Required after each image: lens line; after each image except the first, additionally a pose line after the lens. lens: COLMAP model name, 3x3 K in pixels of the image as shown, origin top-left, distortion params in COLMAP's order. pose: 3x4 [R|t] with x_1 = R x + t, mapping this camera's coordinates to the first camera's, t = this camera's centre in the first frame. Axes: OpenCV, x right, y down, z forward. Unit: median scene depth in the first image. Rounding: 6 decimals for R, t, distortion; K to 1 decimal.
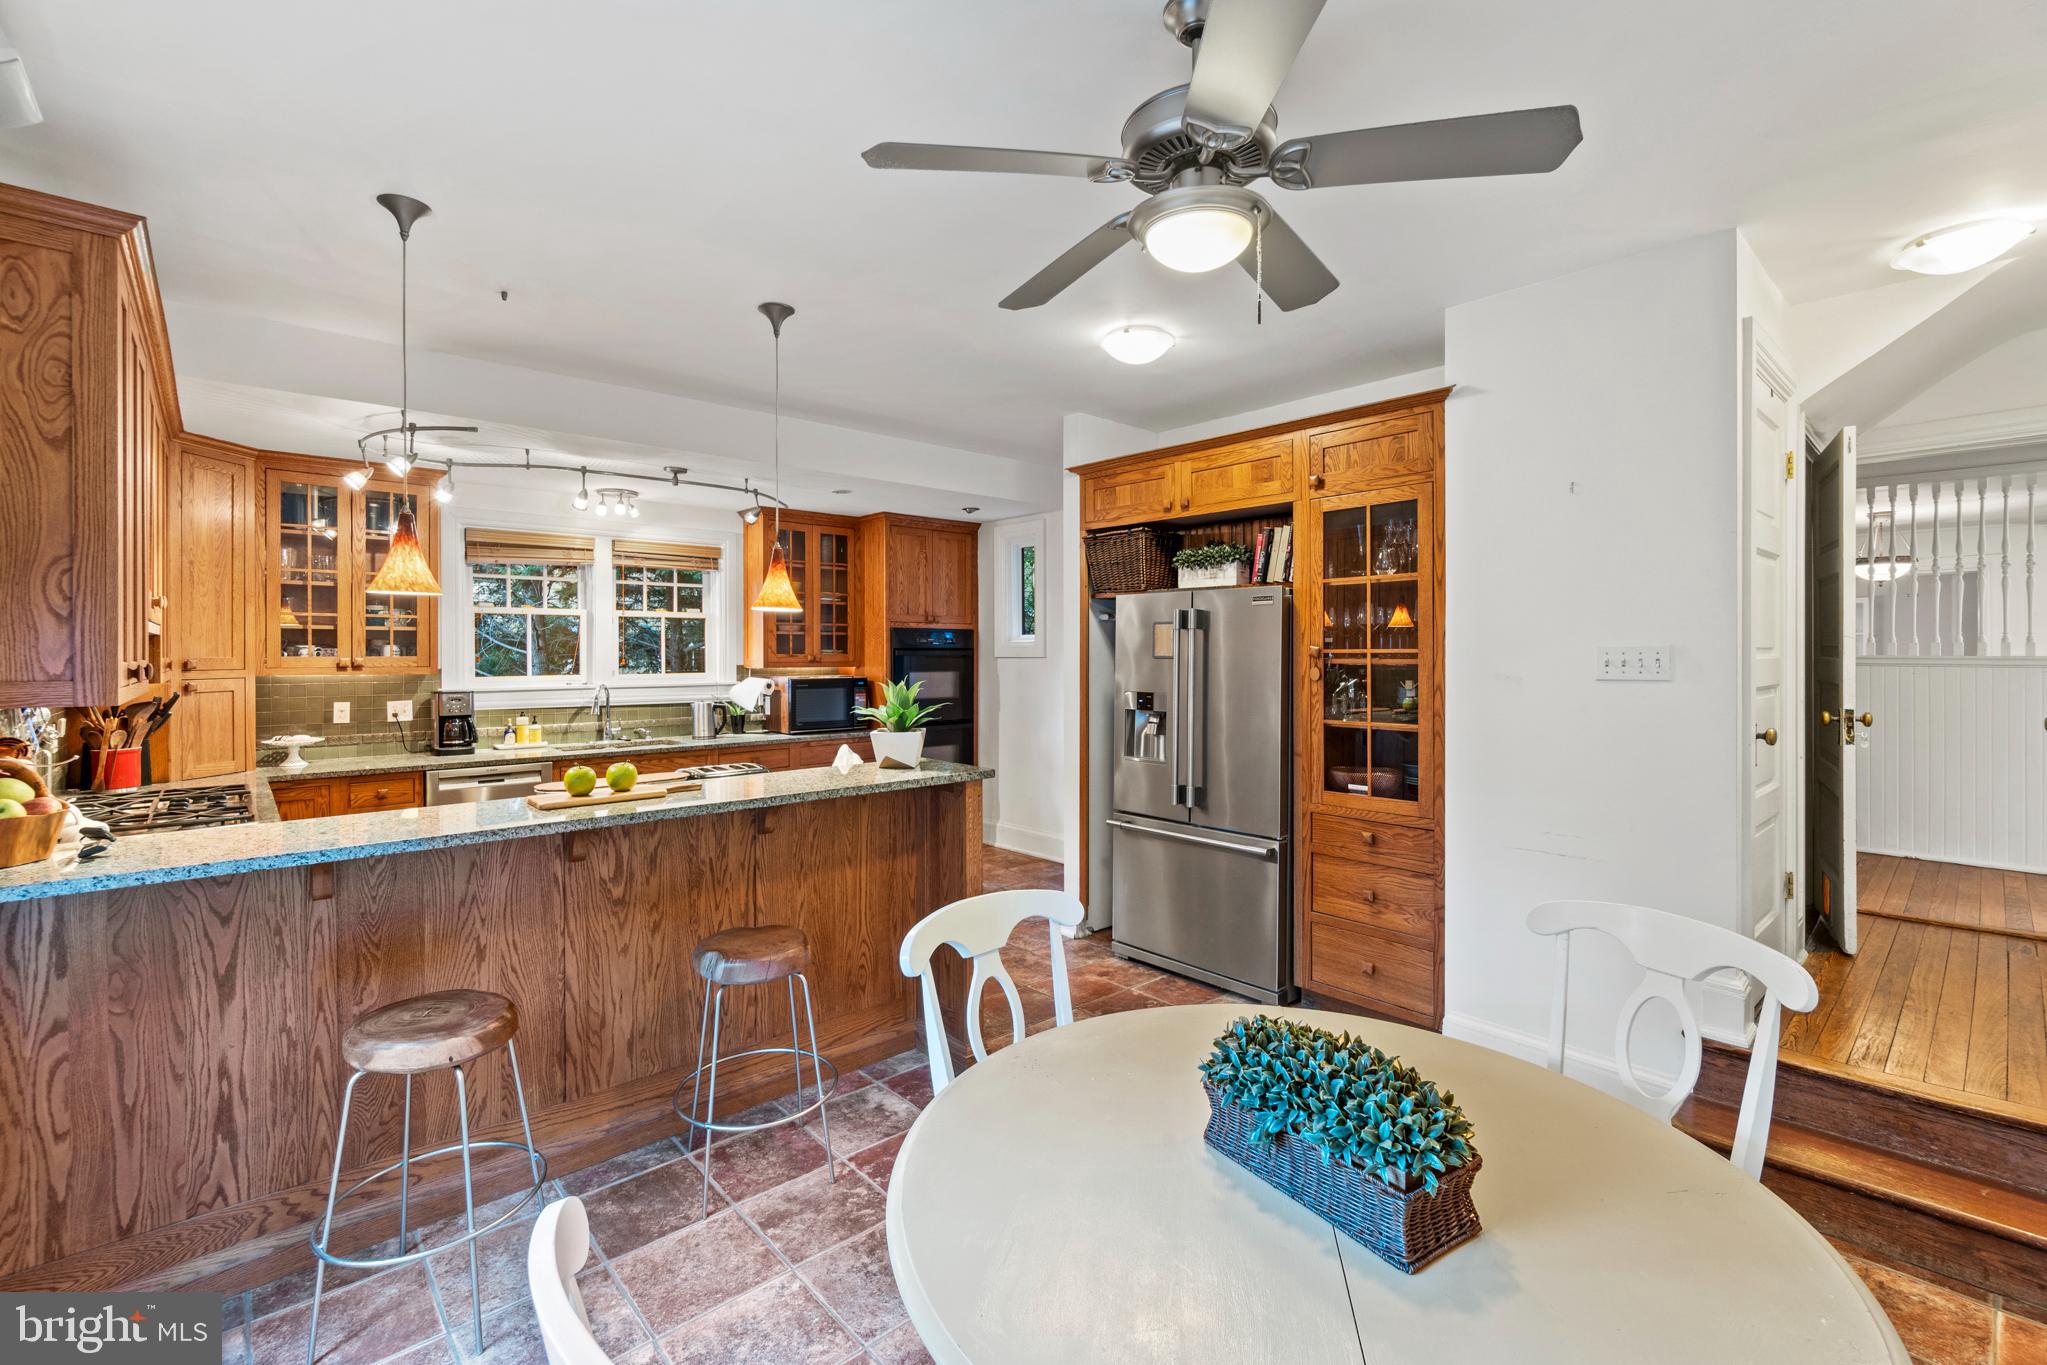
lens RADIAL K [[888.8, 0, 1024.2], [0, 888.8, 663.4], [0, 0, 1]] dist [-0.002325, 0.000213]
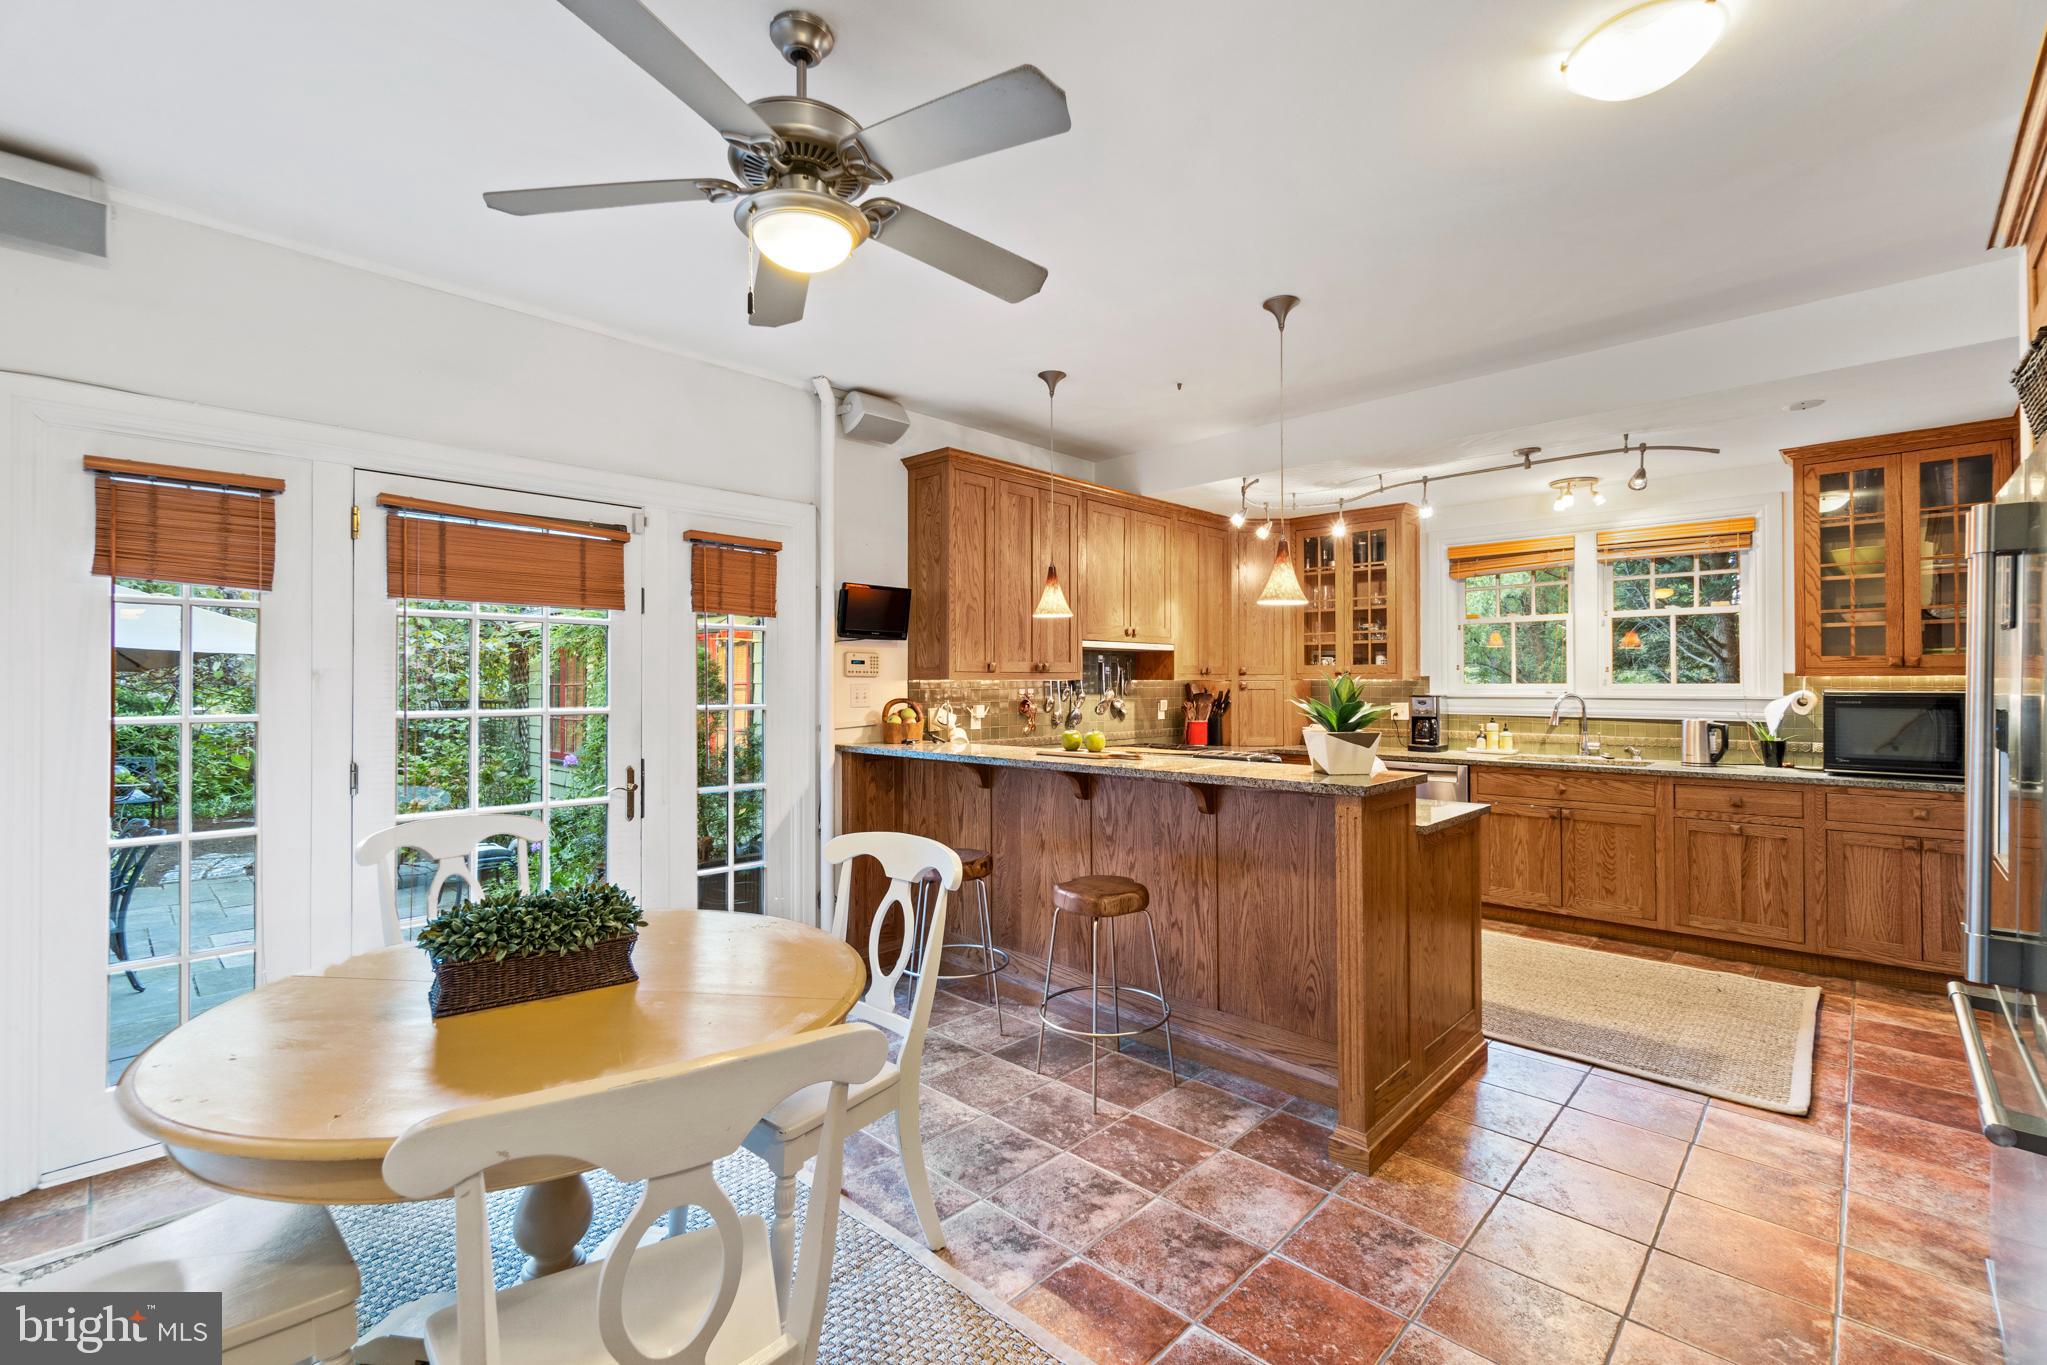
lens RADIAL K [[888.8, 0, 1025.0], [0, 888.8, 685.0], [0, 0, 1]] dist [-0.002325, 0.000213]
pose [[0.075617, 0.003721, -0.997130, 0.708753], [-0.010740, 0.999938, 0.002917, 0.032931], [0.997079, 0.010488, 0.075653, 0.649842]]
